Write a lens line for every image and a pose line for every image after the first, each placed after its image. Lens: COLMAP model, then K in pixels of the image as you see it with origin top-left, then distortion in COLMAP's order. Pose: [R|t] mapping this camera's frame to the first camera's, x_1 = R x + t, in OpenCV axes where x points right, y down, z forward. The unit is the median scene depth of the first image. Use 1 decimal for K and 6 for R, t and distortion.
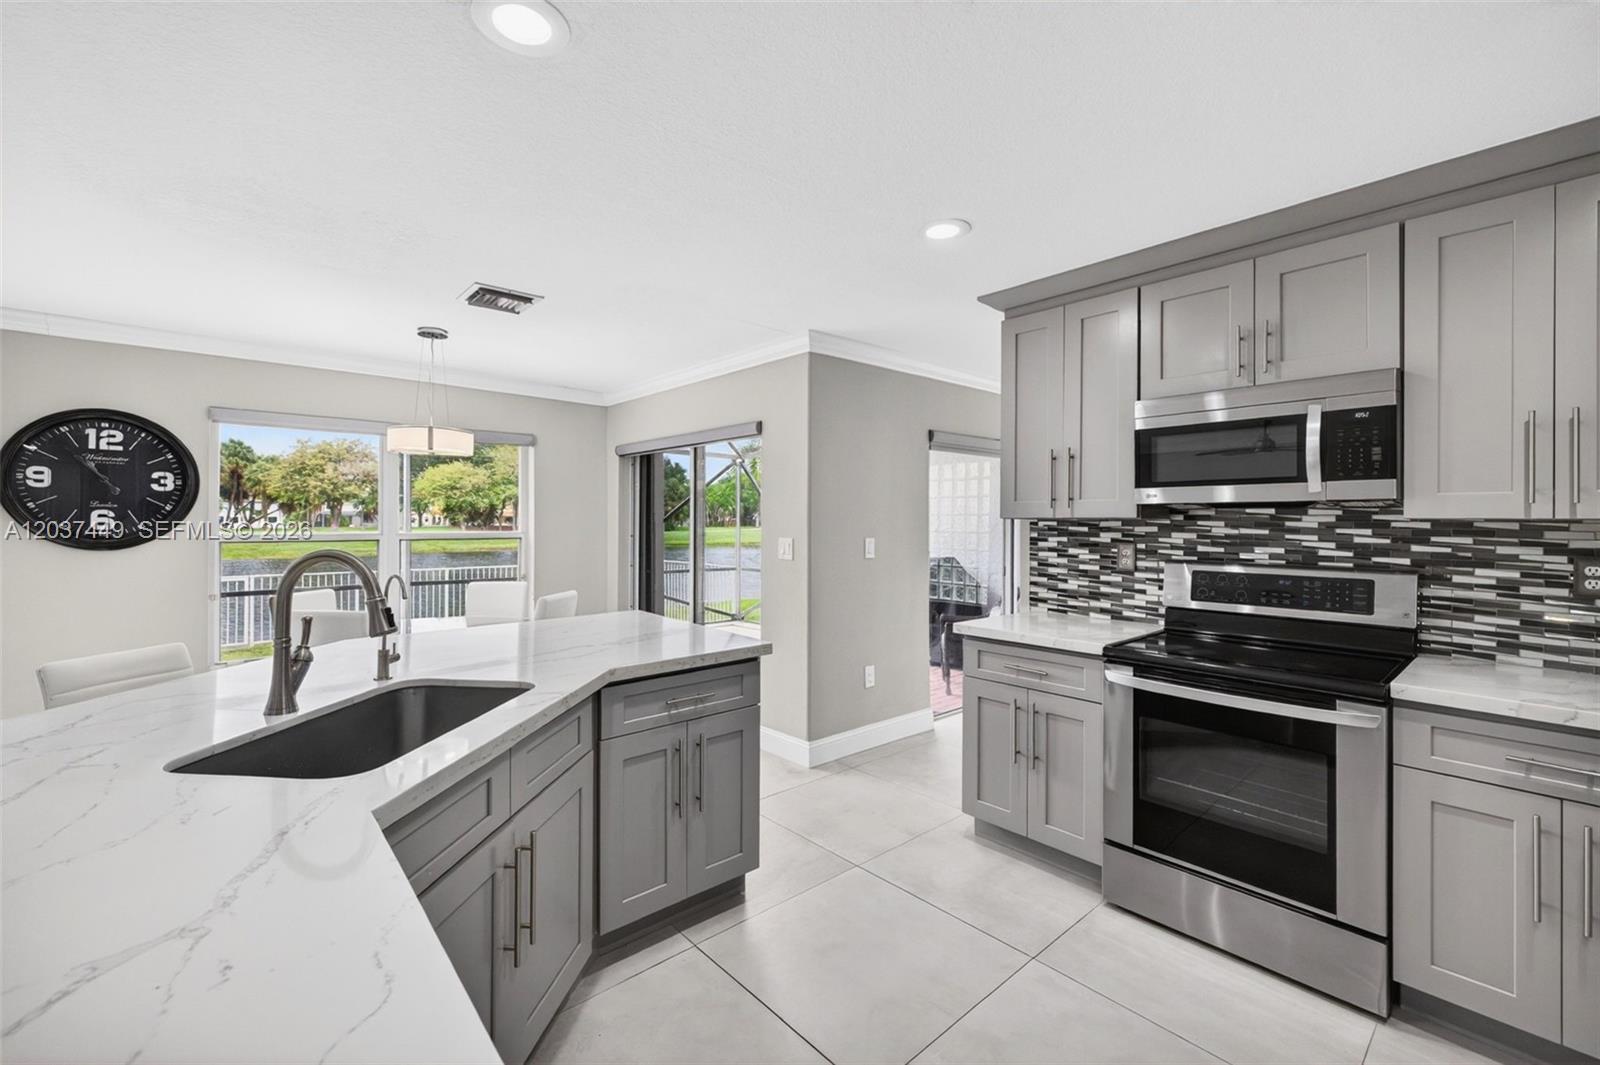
lens RADIAL K [[672.7, 0, 794.0], [0, 672.7, 519.9], [0, 0, 1]] dist [0.007827, -0.001428]
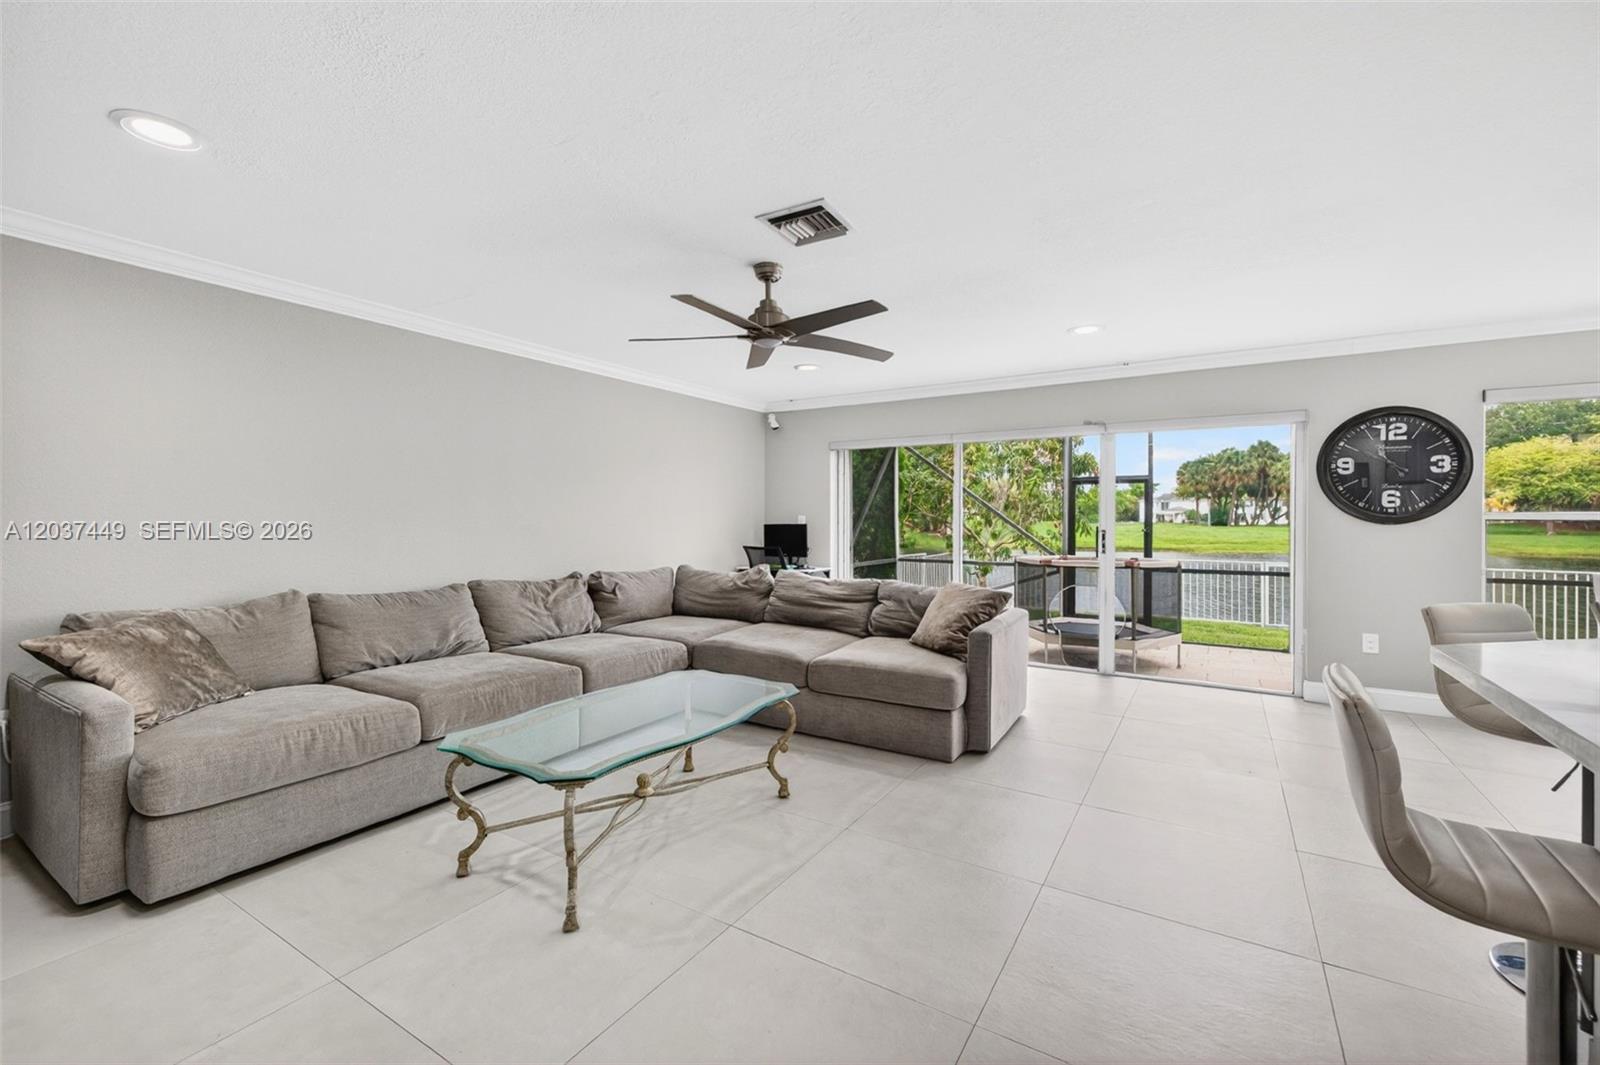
lens RADIAL K [[672.7, 0, 794.4], [0, 672.7, 522.9], [0, 0, 1]] dist [0.007827, -0.001428]
pose [[0.280021, 0.005716, -0.959977, -0.195375], [0.003084, 0.999972, 0.006853, 0.036631], [0.959989, -0.004879, 0.279995, -0.412928]]
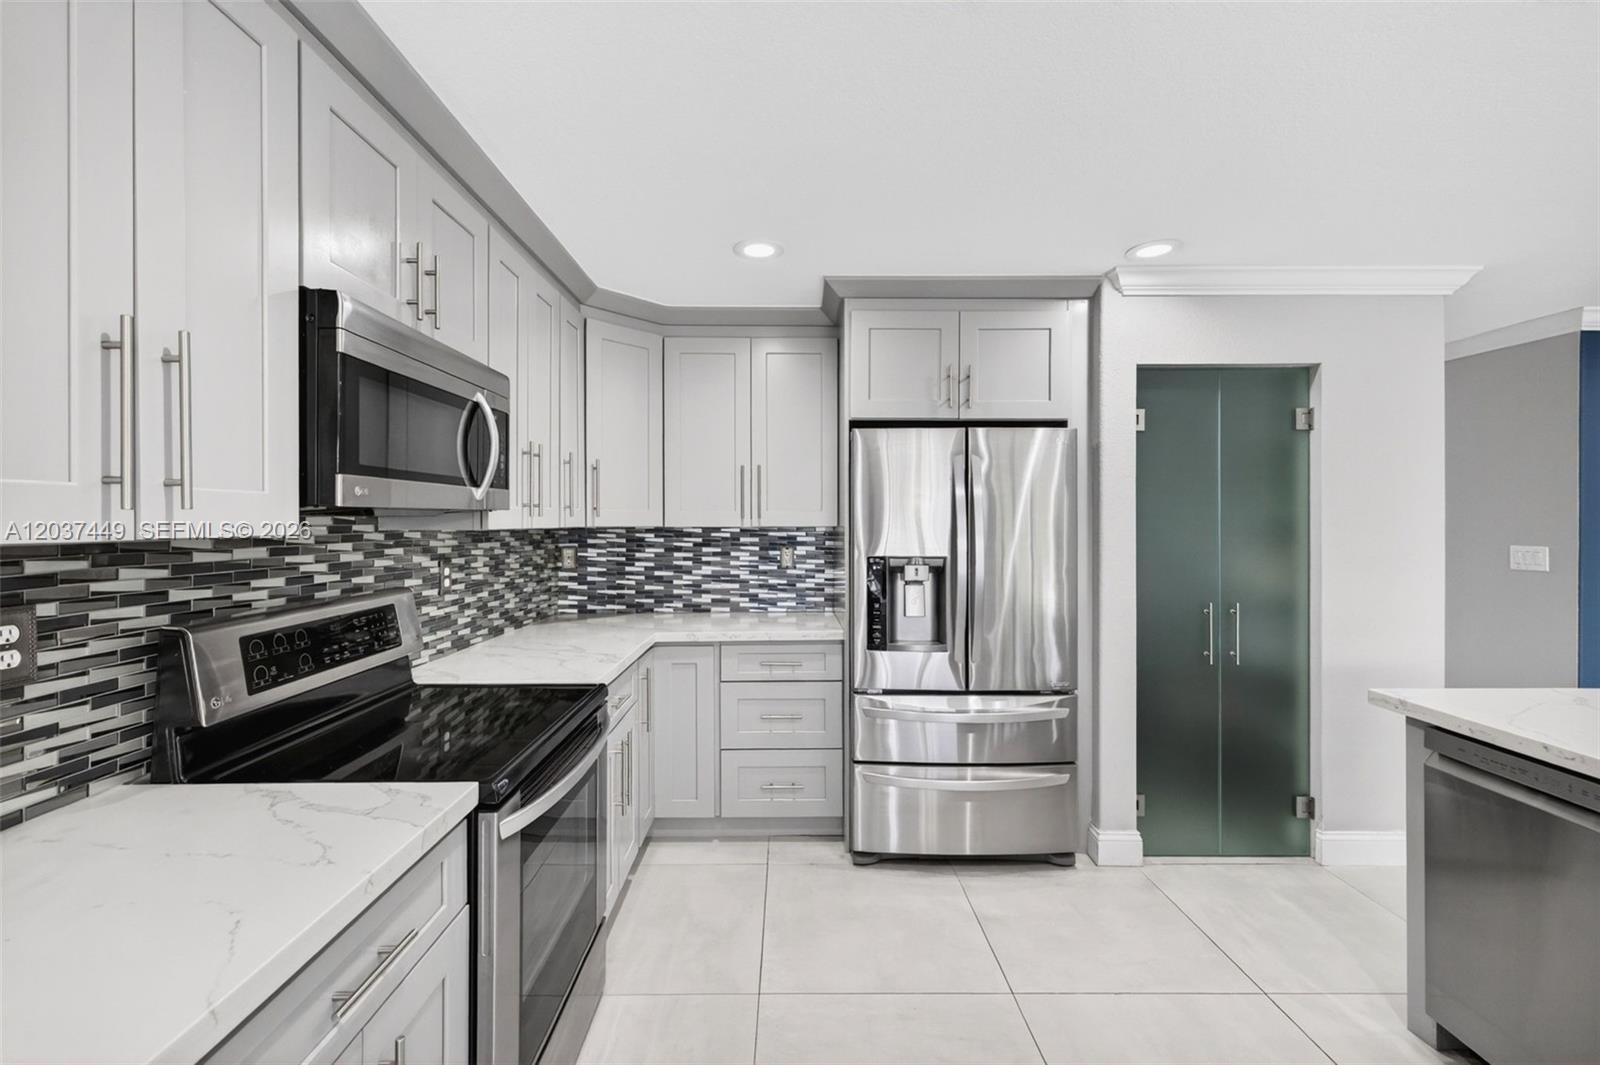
lens RADIAL K [[672.7, 0, 799.2], [0, 672.7, 521.3], [0, 0, 1]] dist [0.007827, -0.001428]
pose [[-0.760995, -0.005233, 0.648736, -0.042485], [-0.004594, 0.999986, 0.002677, -0.012337], [-0.648741, -0.000943, -0.761008, 0.963368]]
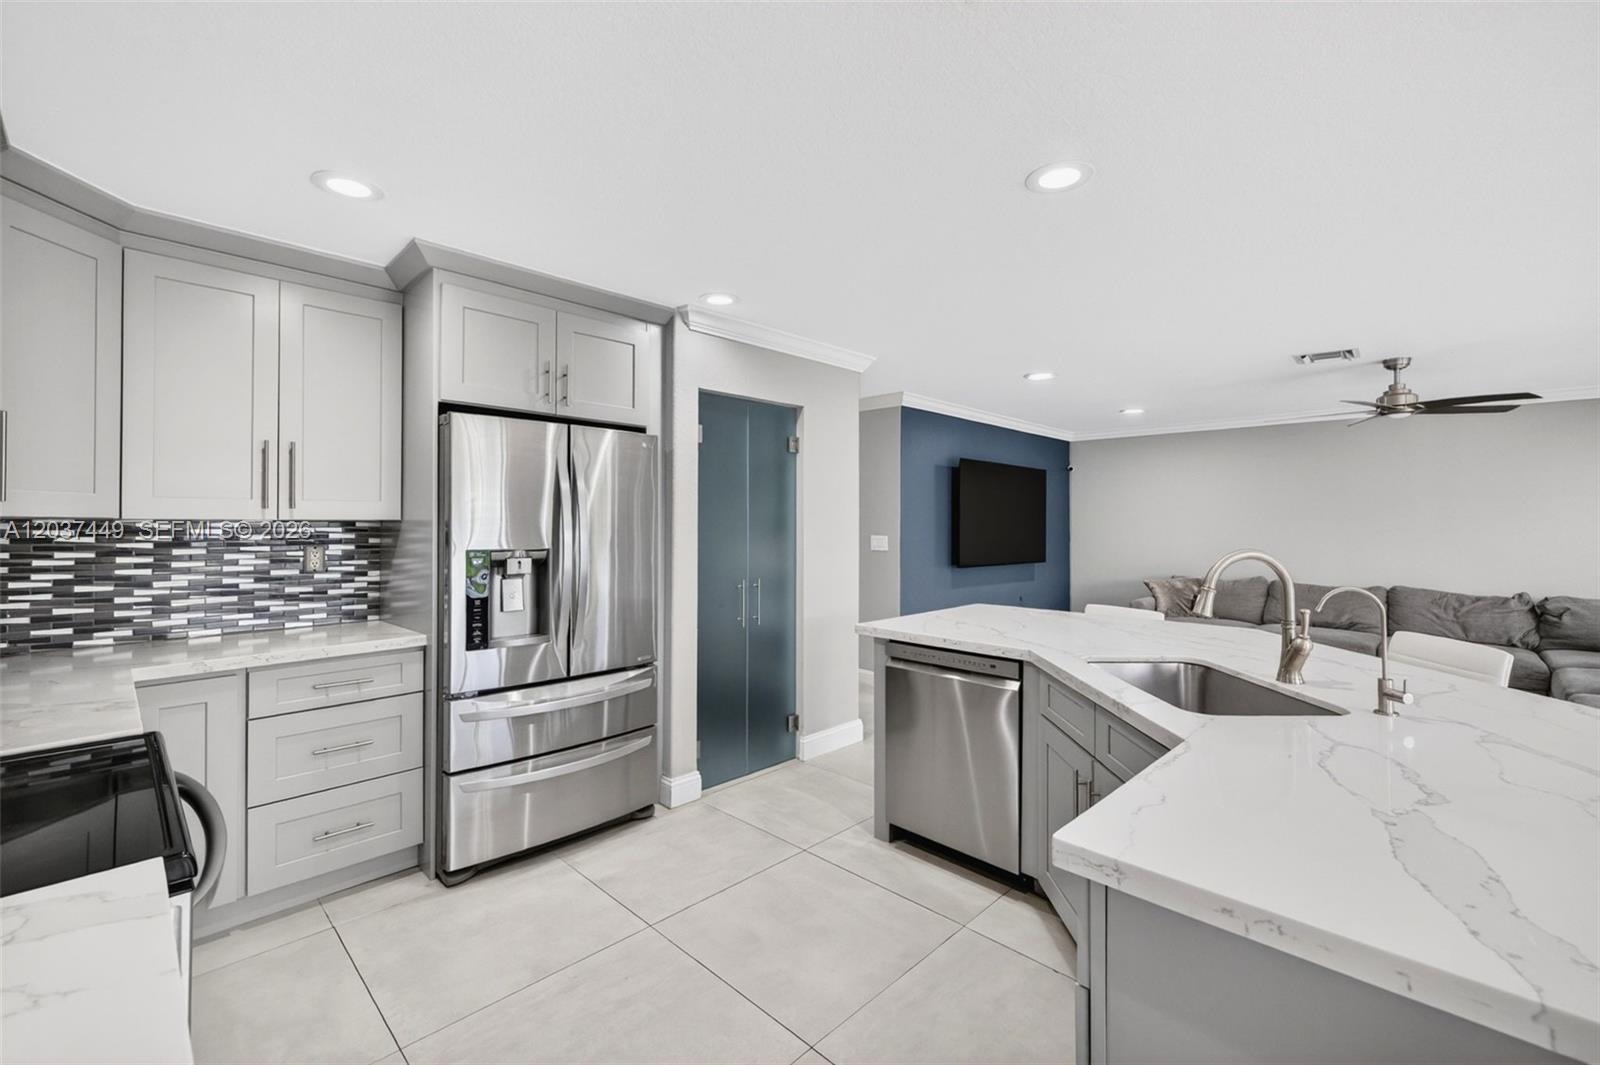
lens RADIAL K [[672.7, 0, 801.0], [0, 672.7, 517.6], [0, 0, 1]] dist [0.007827, -0.001428]
pose [[-0.996667, -0.006407, -0.081329, 0.118630], [-0.005339, 0.999897, -0.013346, 0.003838], [0.081406, -0.012867, -0.996598, 1.091576]]
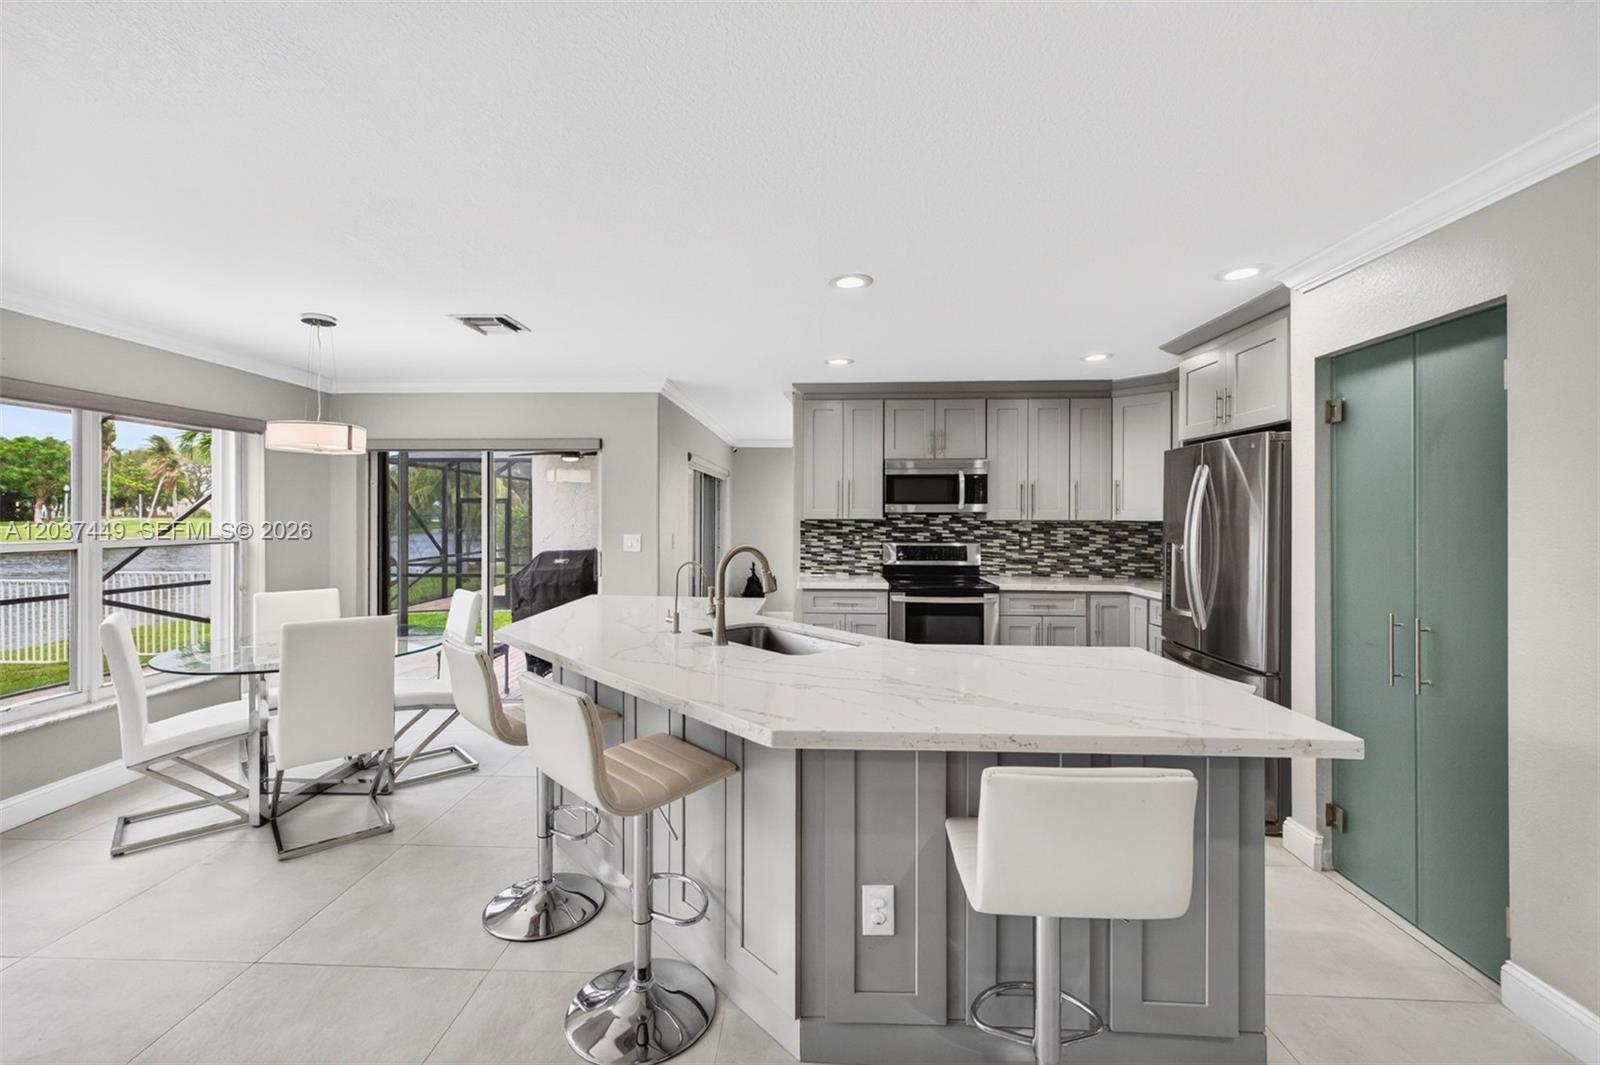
lens RADIAL K [[672.7, 0, 794.6], [0, 672.7, 516.7], [0, 0, 1]] dist [0.007827, -0.001428]
pose [[0.694087, -0.002196, 0.719887, -0.896812], [-0.002135, 0.999985, 0.005108, -0.016594], [-0.719888, -0.005083, 0.694072, -0.132367]]
